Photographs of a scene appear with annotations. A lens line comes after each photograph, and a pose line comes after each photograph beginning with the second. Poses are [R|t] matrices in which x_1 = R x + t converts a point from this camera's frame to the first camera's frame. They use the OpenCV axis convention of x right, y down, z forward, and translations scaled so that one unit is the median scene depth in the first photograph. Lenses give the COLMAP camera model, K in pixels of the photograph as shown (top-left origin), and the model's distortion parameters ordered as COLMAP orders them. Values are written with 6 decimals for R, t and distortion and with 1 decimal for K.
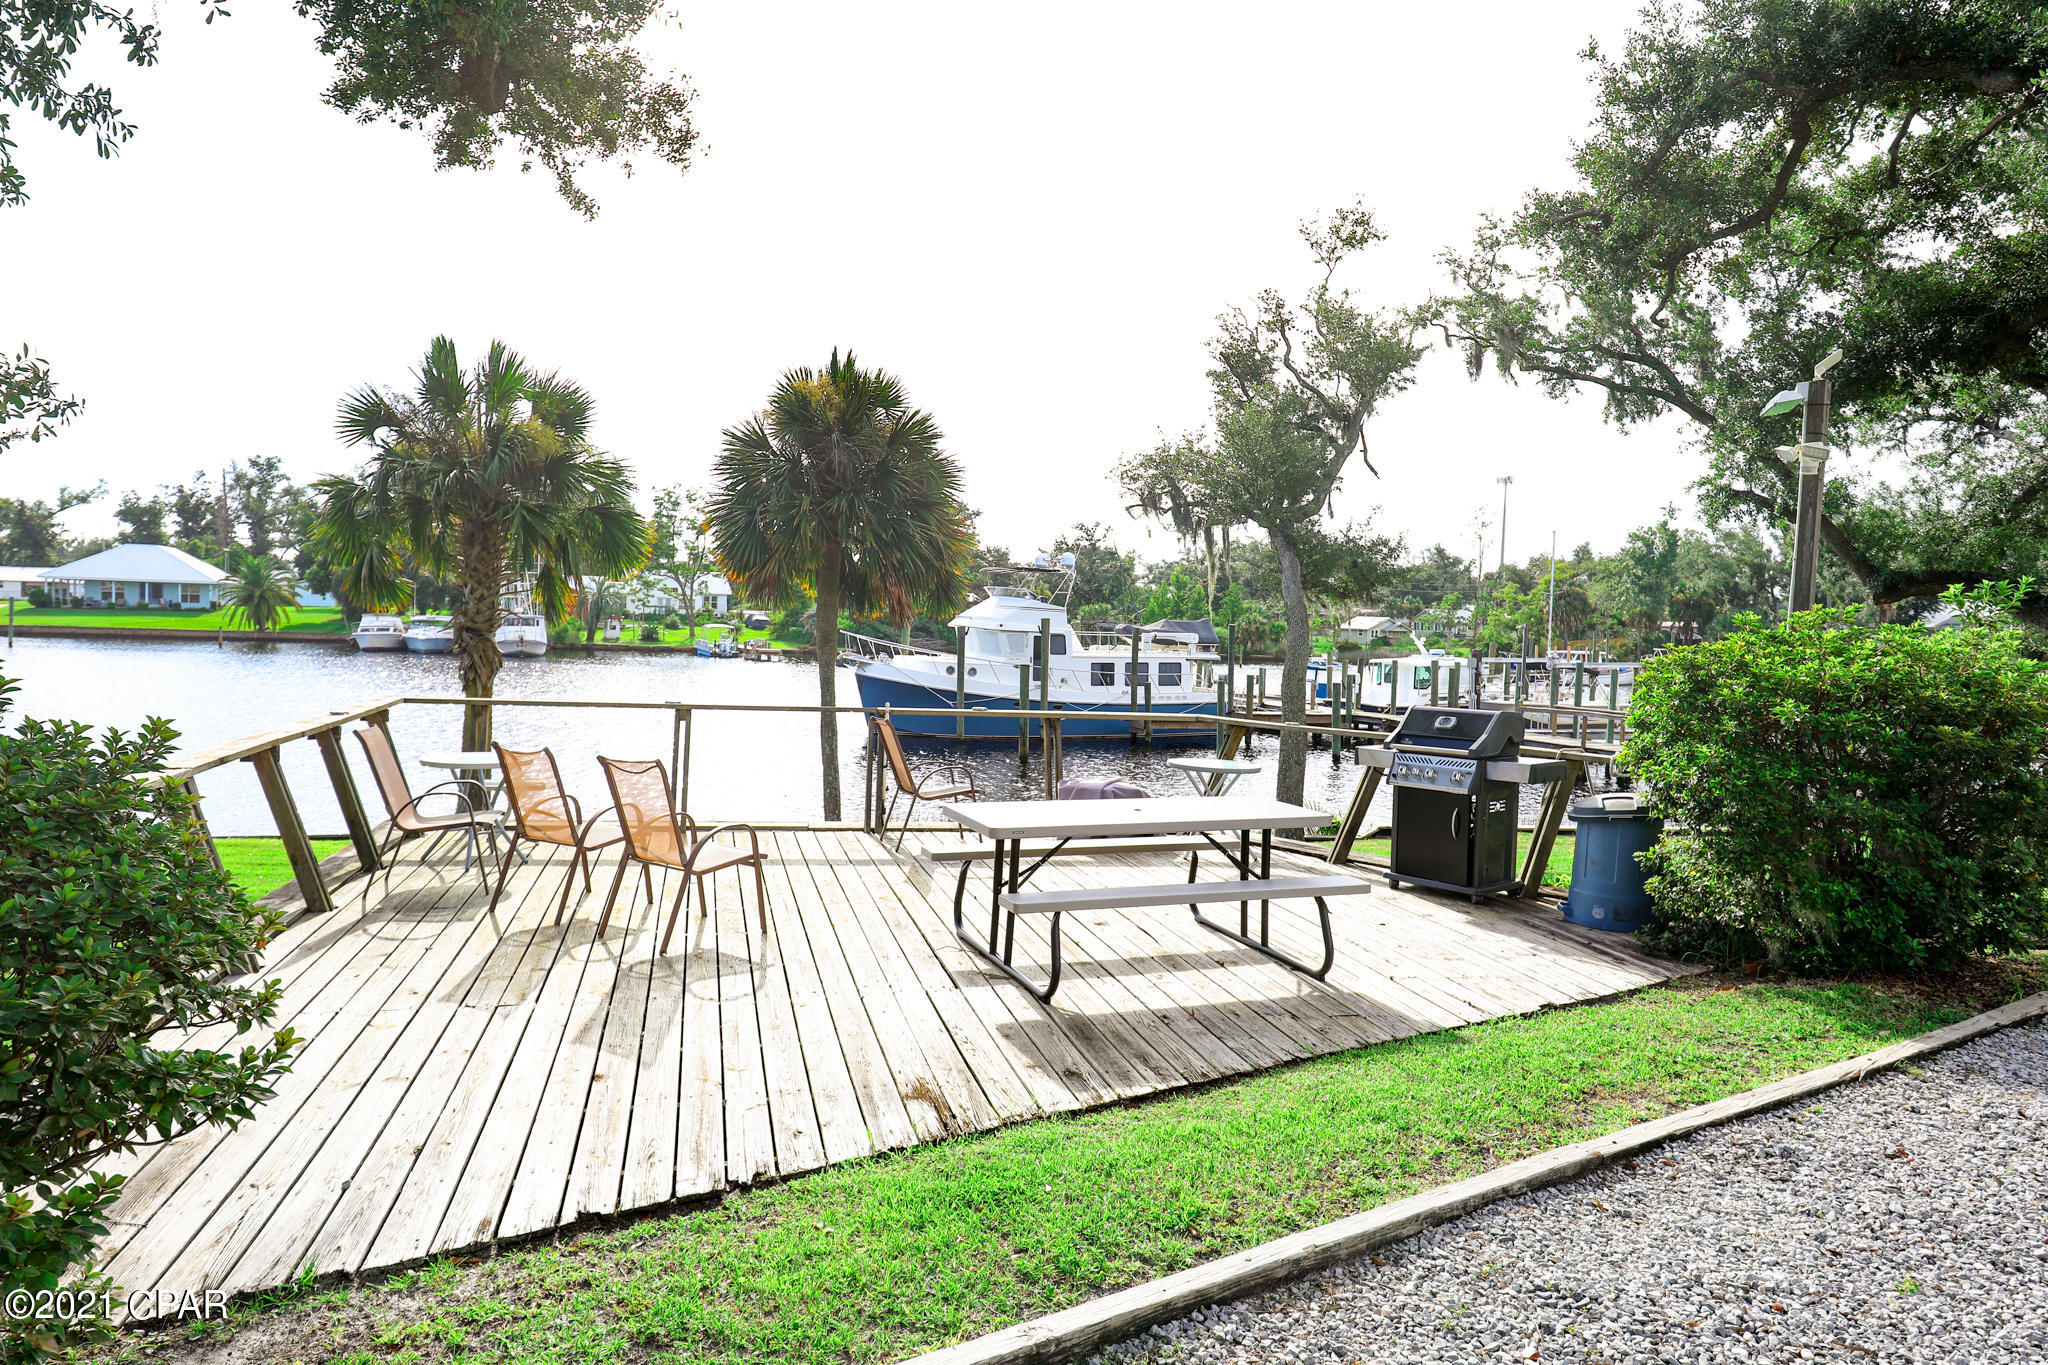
lens RADIAL K [[1407.0, 0, 1024.0], [0, 1407.0, 682.5], [0, 0, 1]] dist [-0.000437, 0.000369]
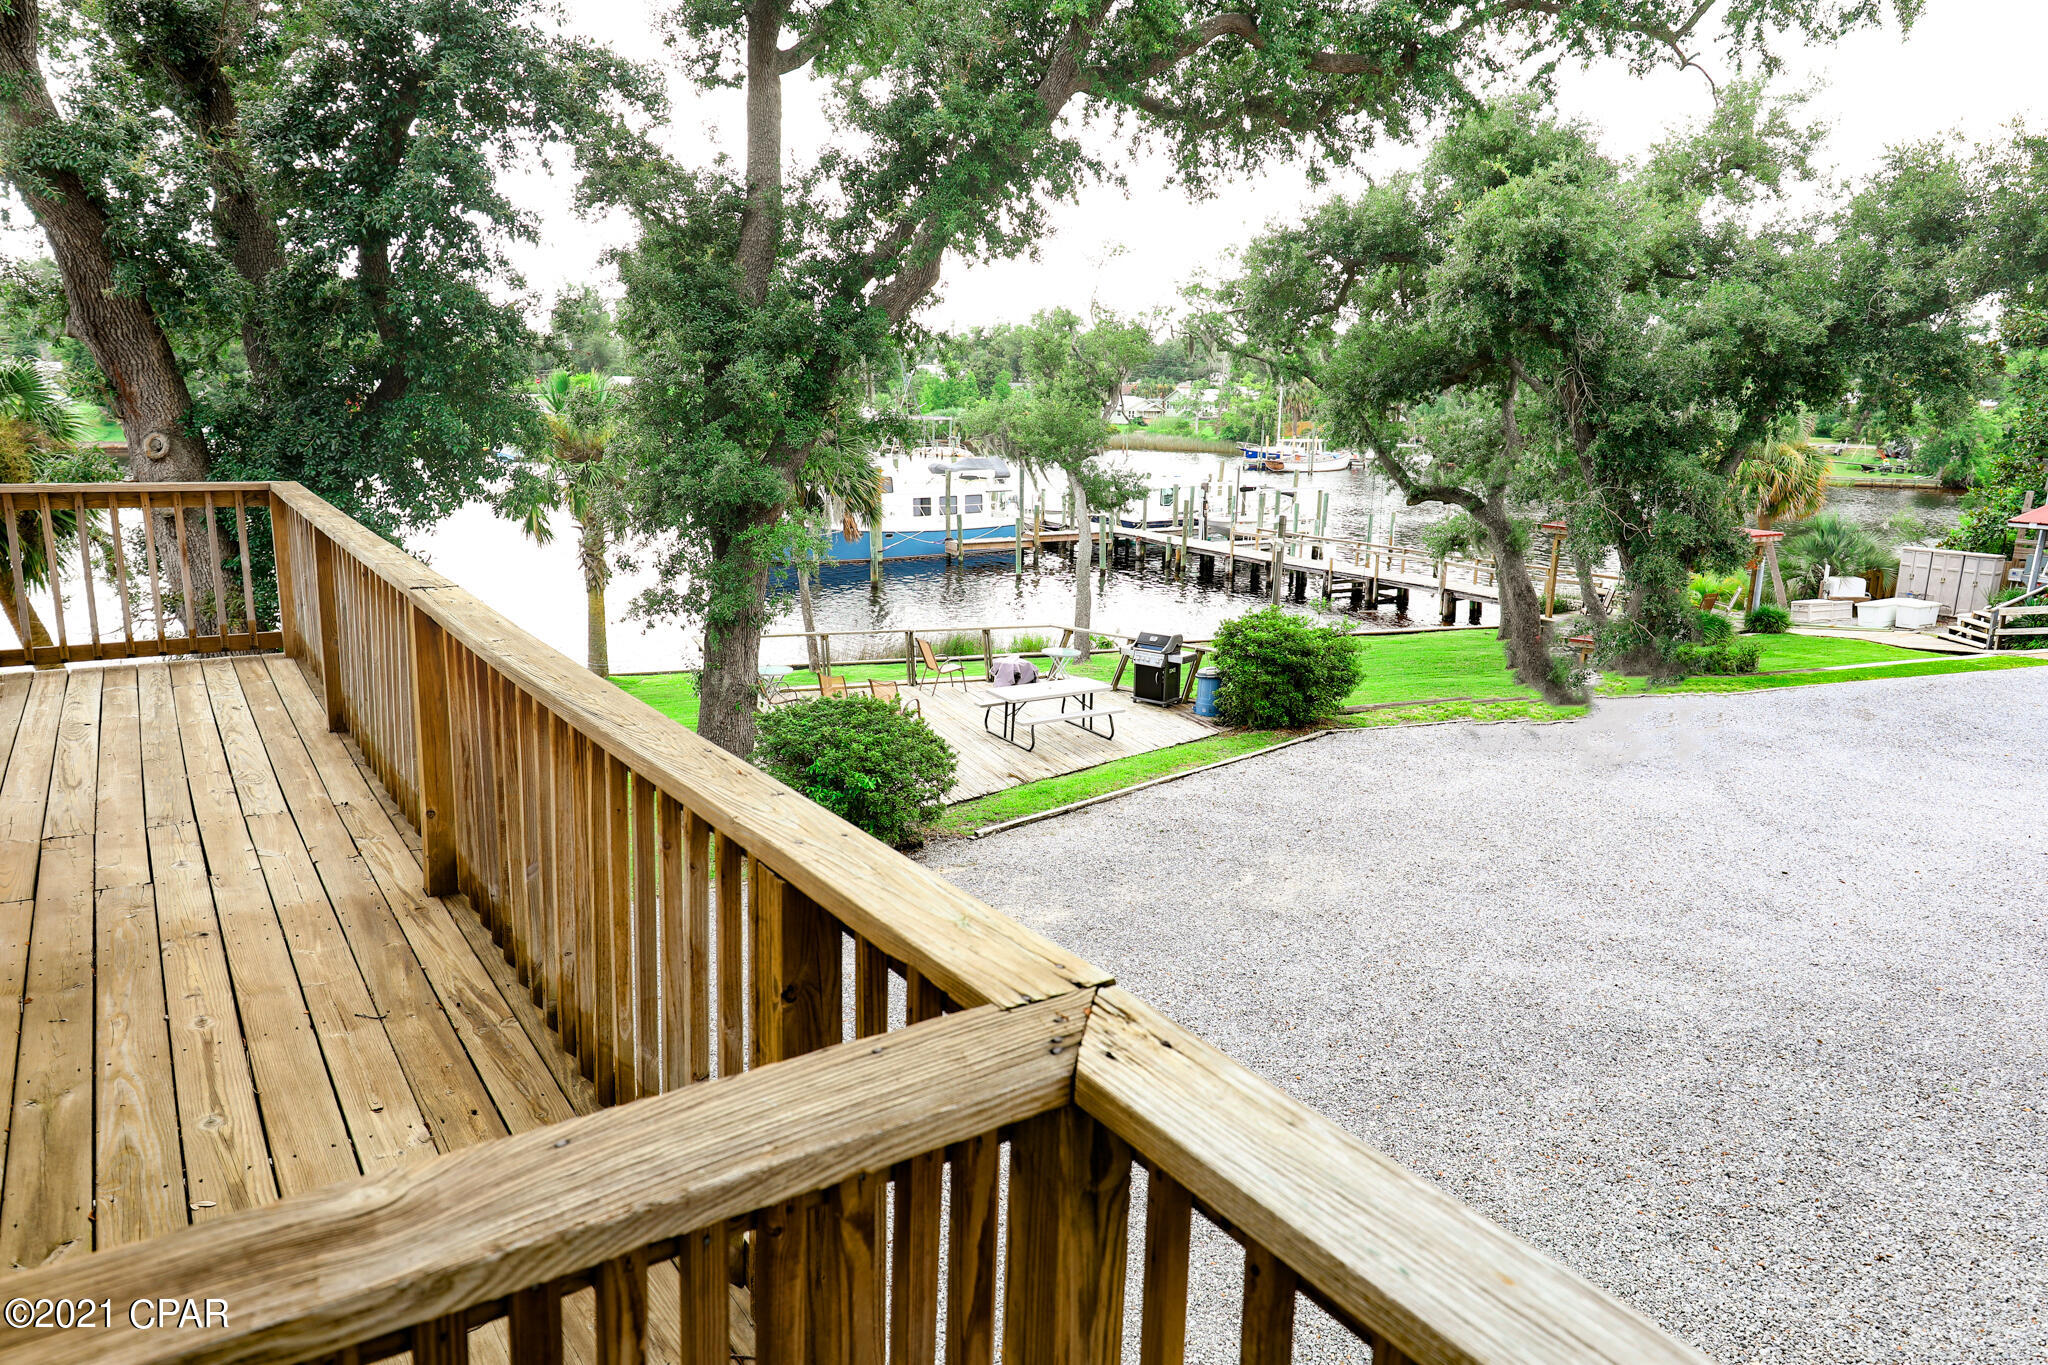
lens RADIAL K [[1407.0, 0, 1024.0], [0, 1407.0, 682.5], [0, 0, 1]] dist [-0.000437, 0.000369]
pose [[0.985577, -0.051151, 0.161314, -0.251557], [0.023276, 0.985140, 0.170168, -0.237199], [-0.167621, -0.163959, 0.972122, -1.045866]]
